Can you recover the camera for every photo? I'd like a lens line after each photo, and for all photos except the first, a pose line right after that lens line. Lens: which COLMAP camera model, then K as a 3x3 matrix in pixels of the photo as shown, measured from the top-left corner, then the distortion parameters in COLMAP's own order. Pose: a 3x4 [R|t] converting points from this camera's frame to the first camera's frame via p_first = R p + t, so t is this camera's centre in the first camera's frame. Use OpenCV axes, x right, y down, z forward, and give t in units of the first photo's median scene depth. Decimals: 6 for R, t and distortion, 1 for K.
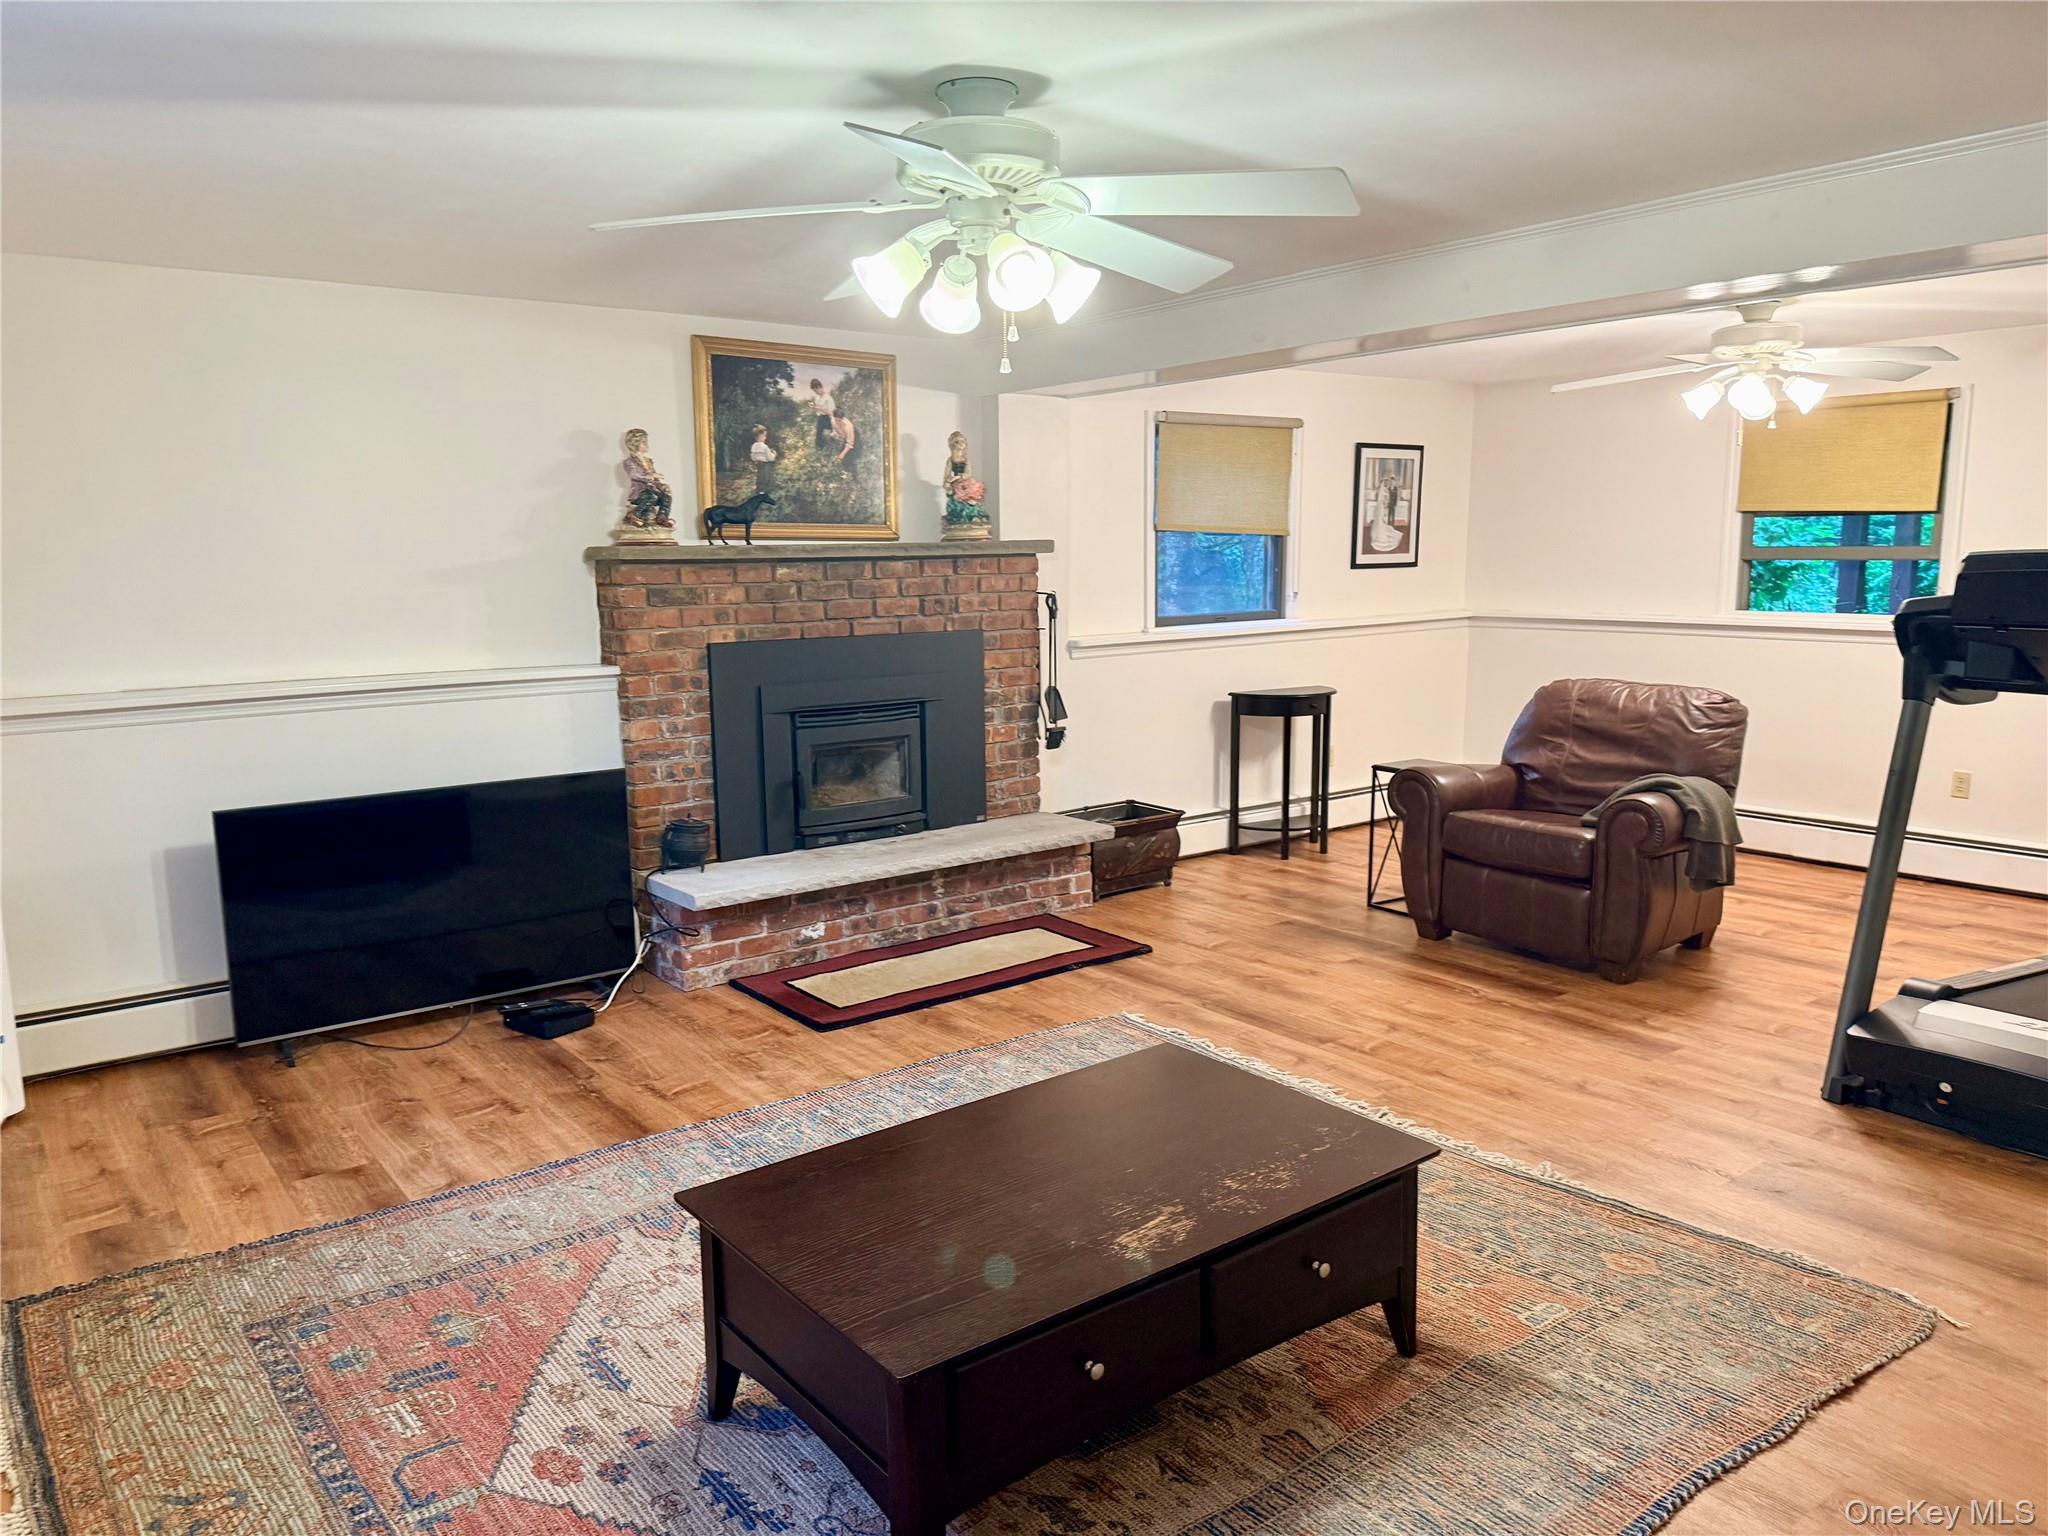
lens RADIAL K [[1408.2, 0, 1024.0], [0, 1408.2, 768.0], [0, 0, 1]] dist [0.039692, -0.070240]
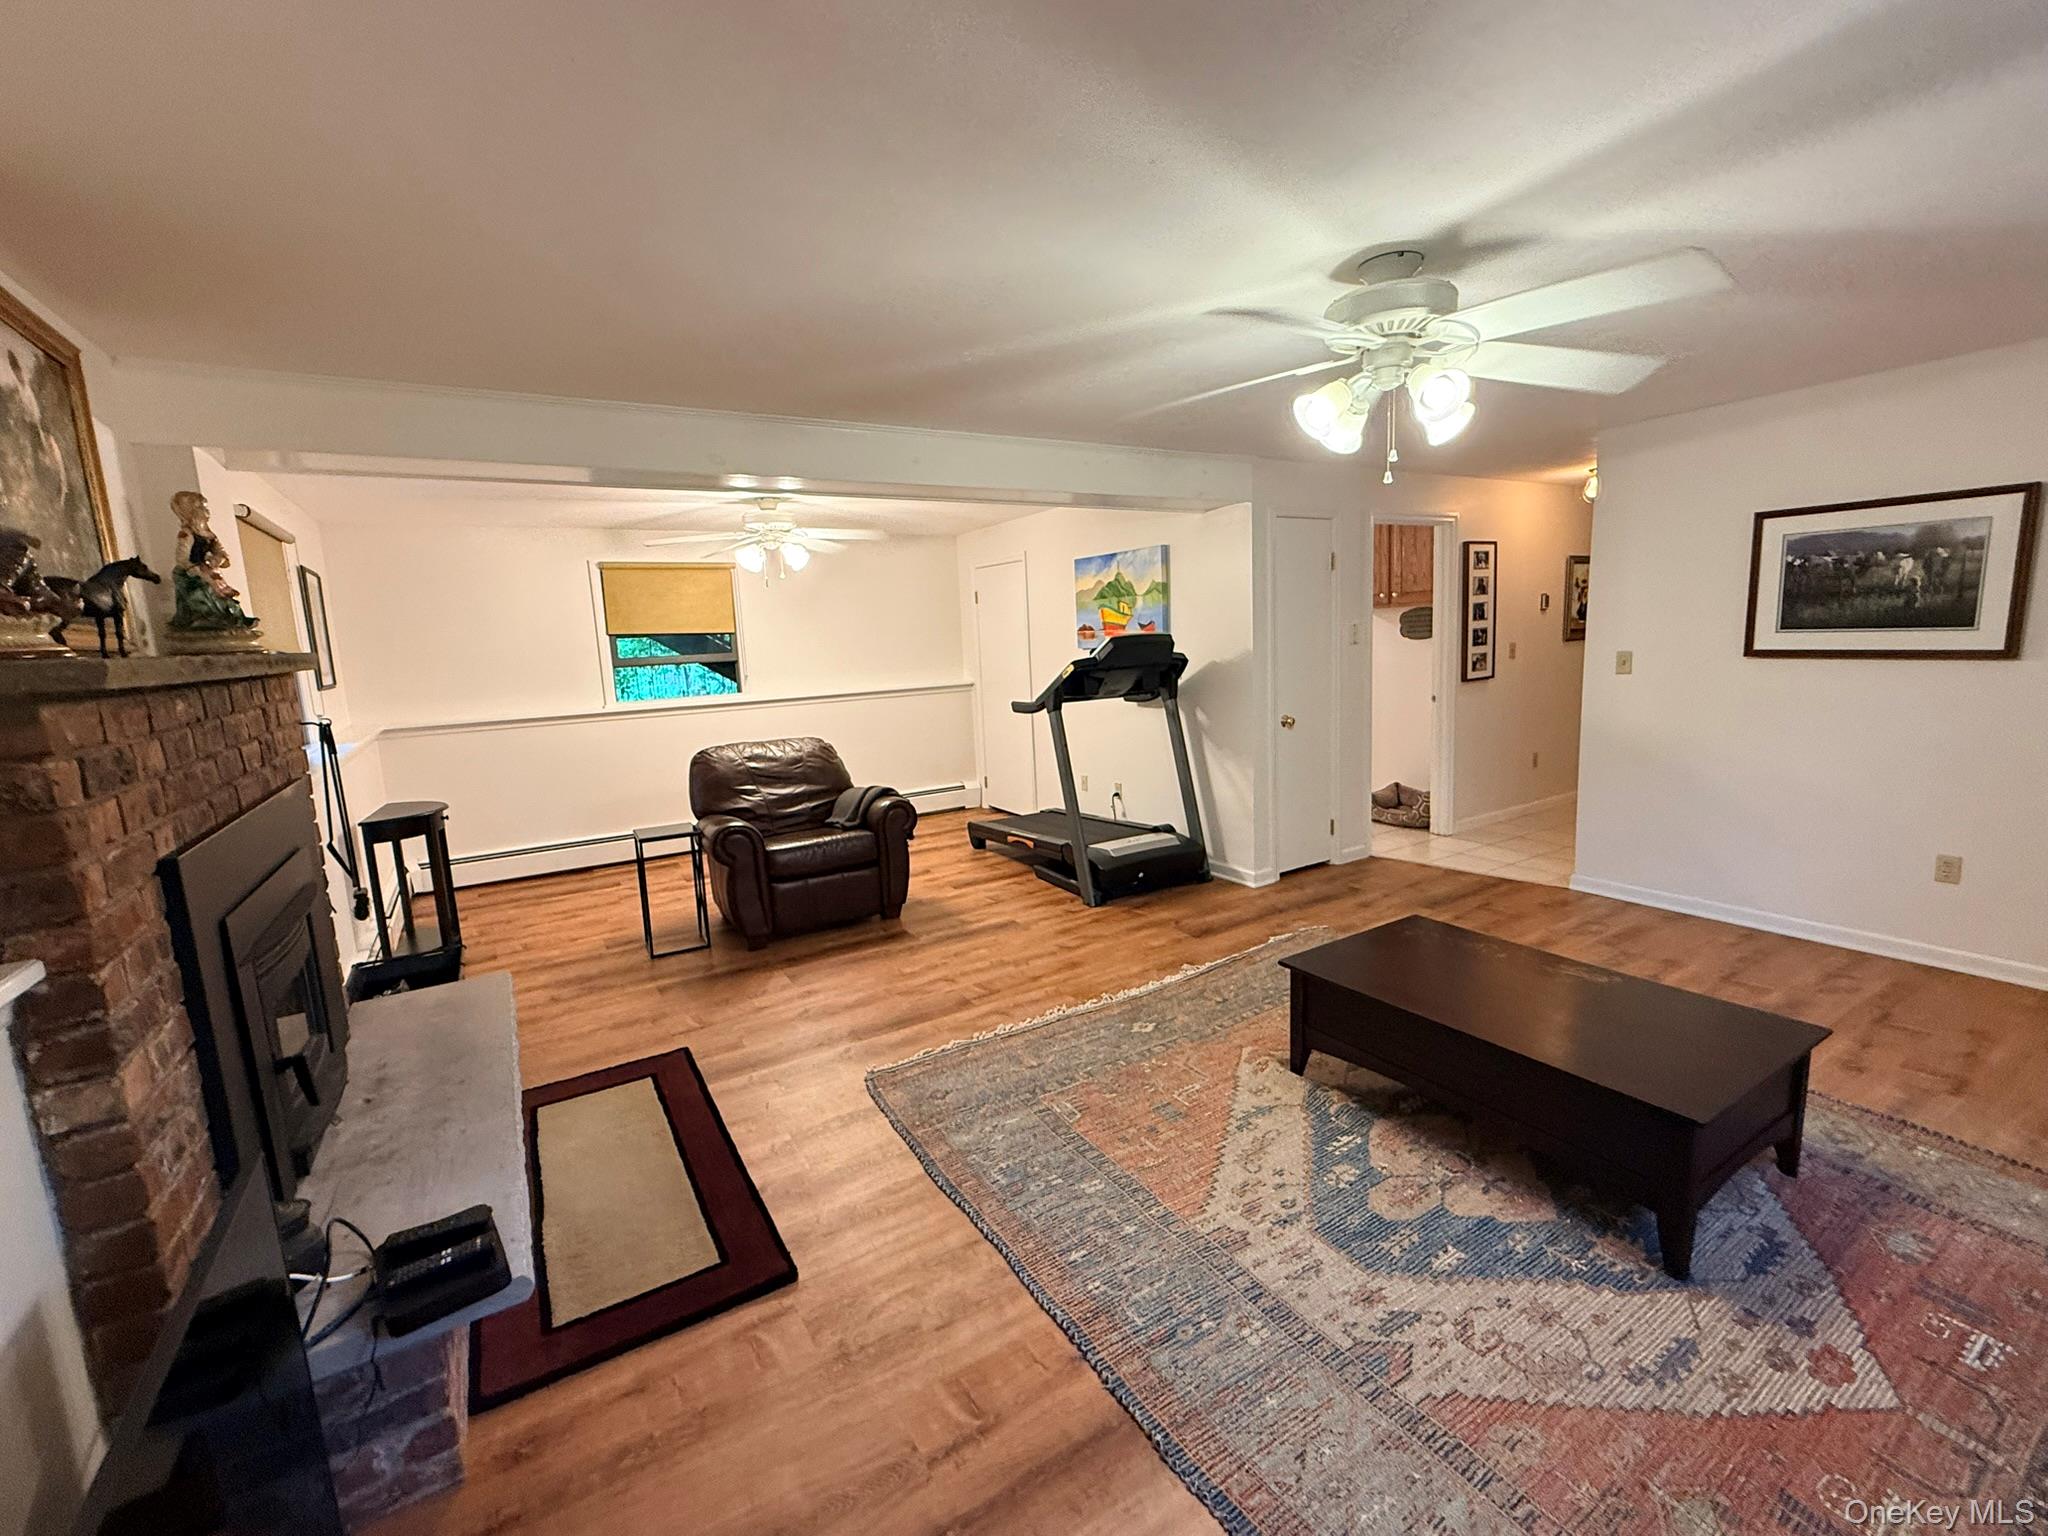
lens RADIAL K [[871.8, 0, 1024.0], [0, 871.8, 768.0], [0, 0, 1]] dist [0.009341, 0.000152]
pose [[0.111746, -0.150346, 0.982298, -0.557674], [0.194621, 0.972657, 0.126730, -0.118941], [-0.974492, 0.177014, 0.137951, 0.771712]]
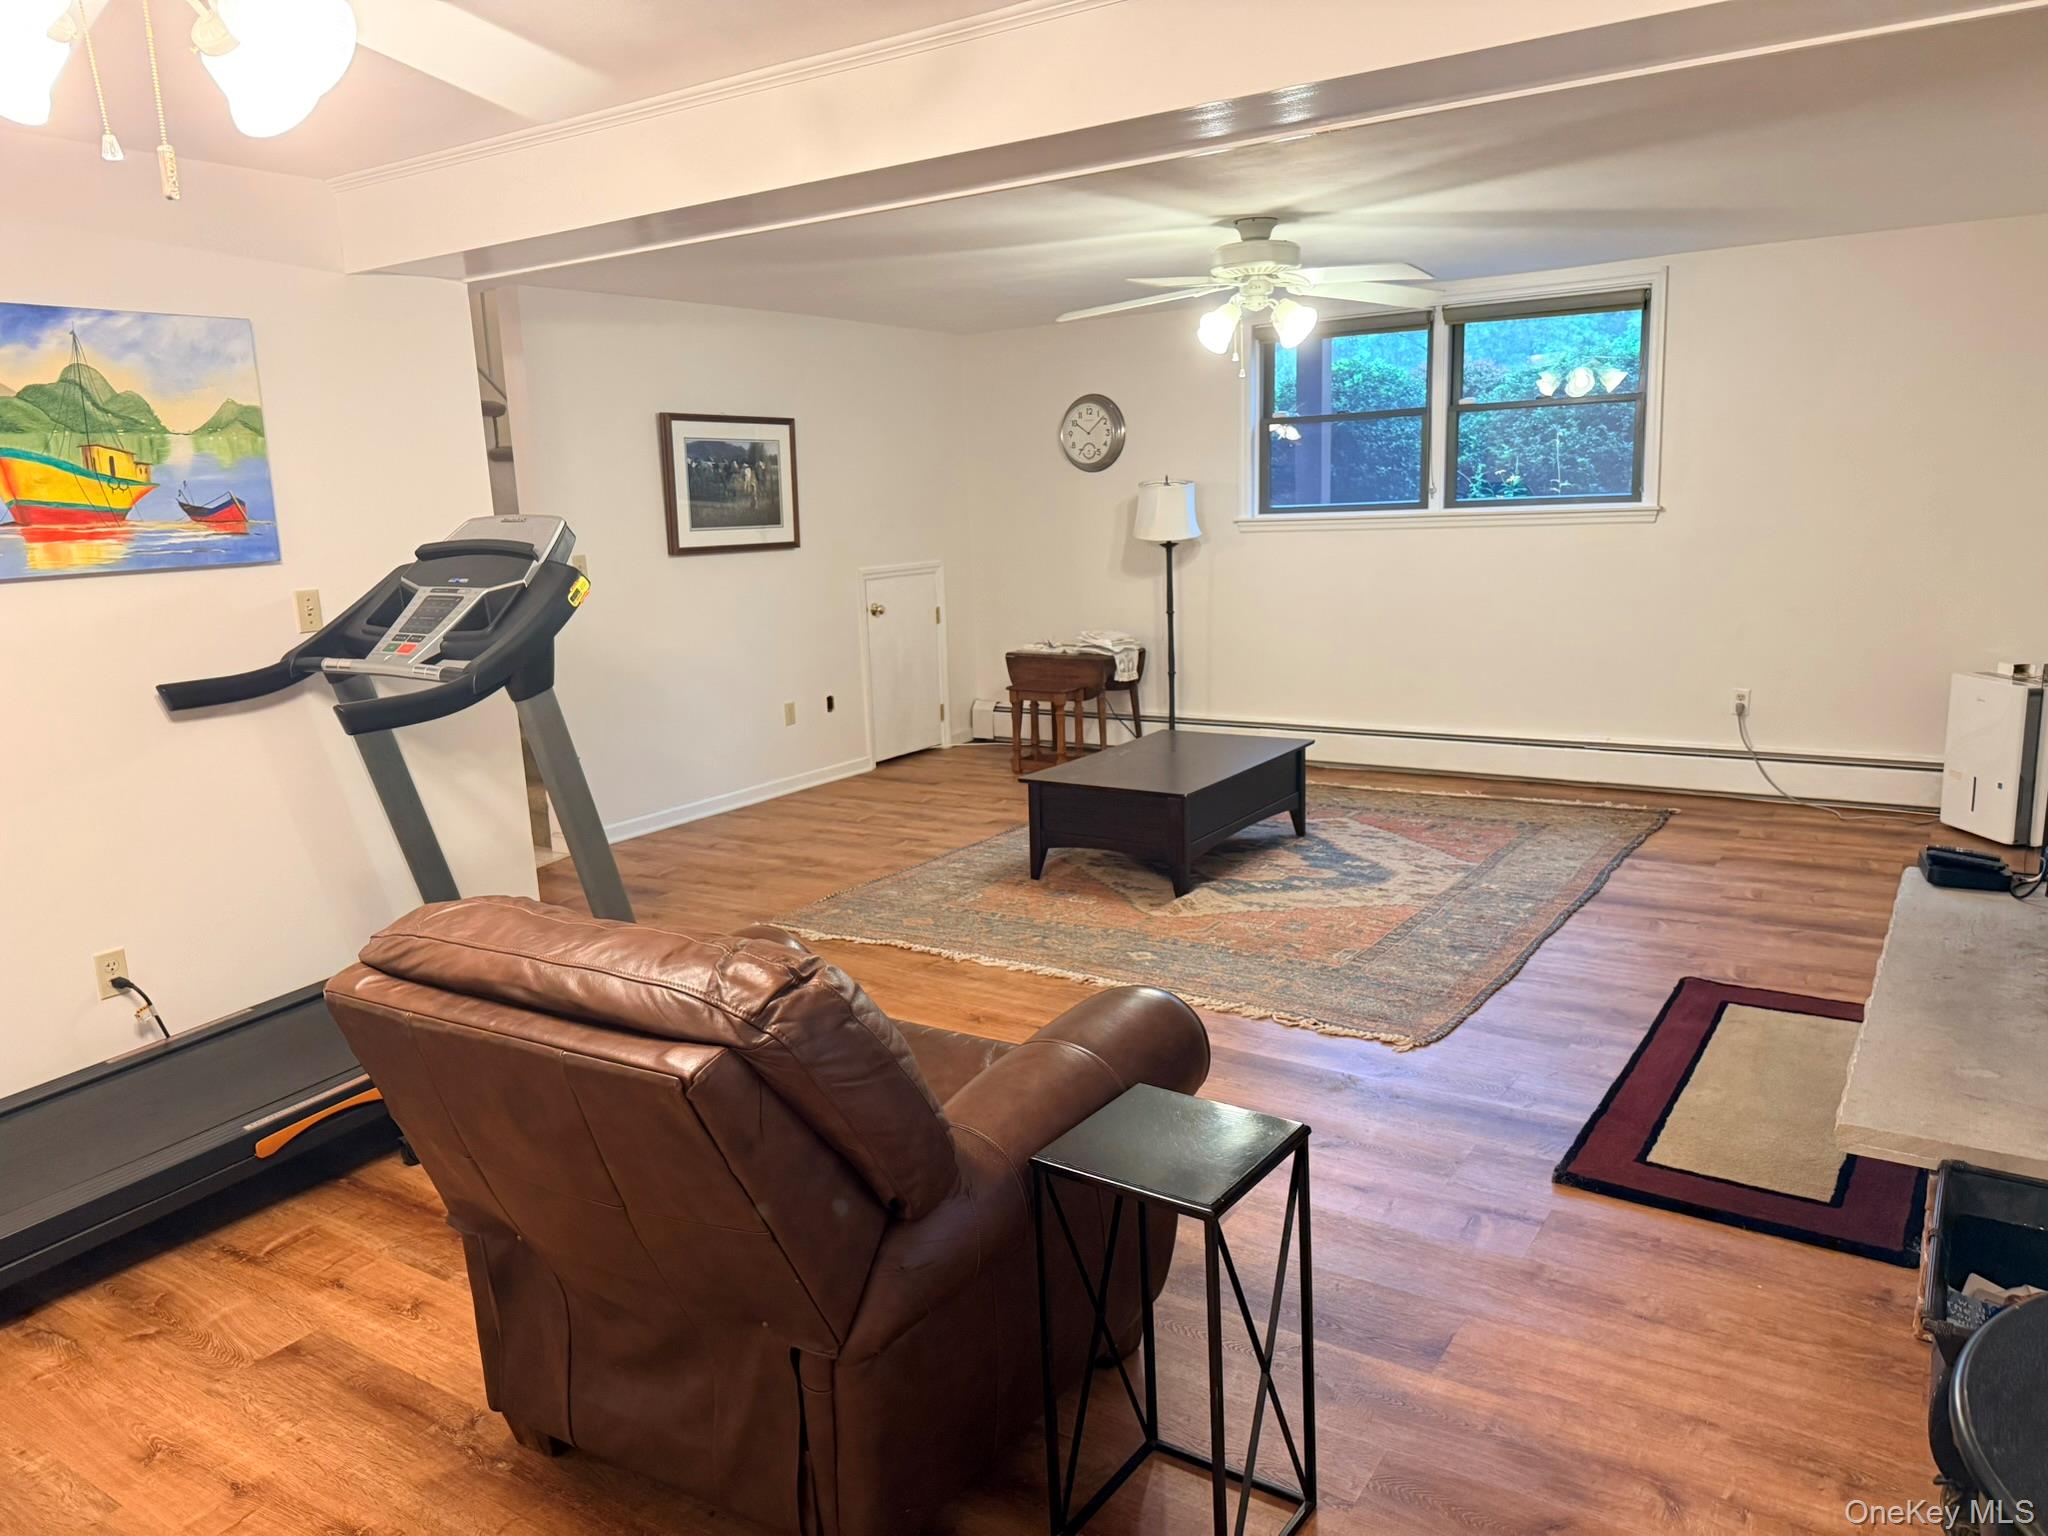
lens RADIAL K [[1467.5, 0, 1024.0], [0, 1467.5, 768.0], [0, 0, 1]] dist [0.078844, -0.080078]
pose [[-0.945801, 0.109975, -0.305560, 0.545273], [0.003089, 0.943918, 0.330165, -0.265533], [0.324733, 0.311327, -0.893098, 1.691271]]
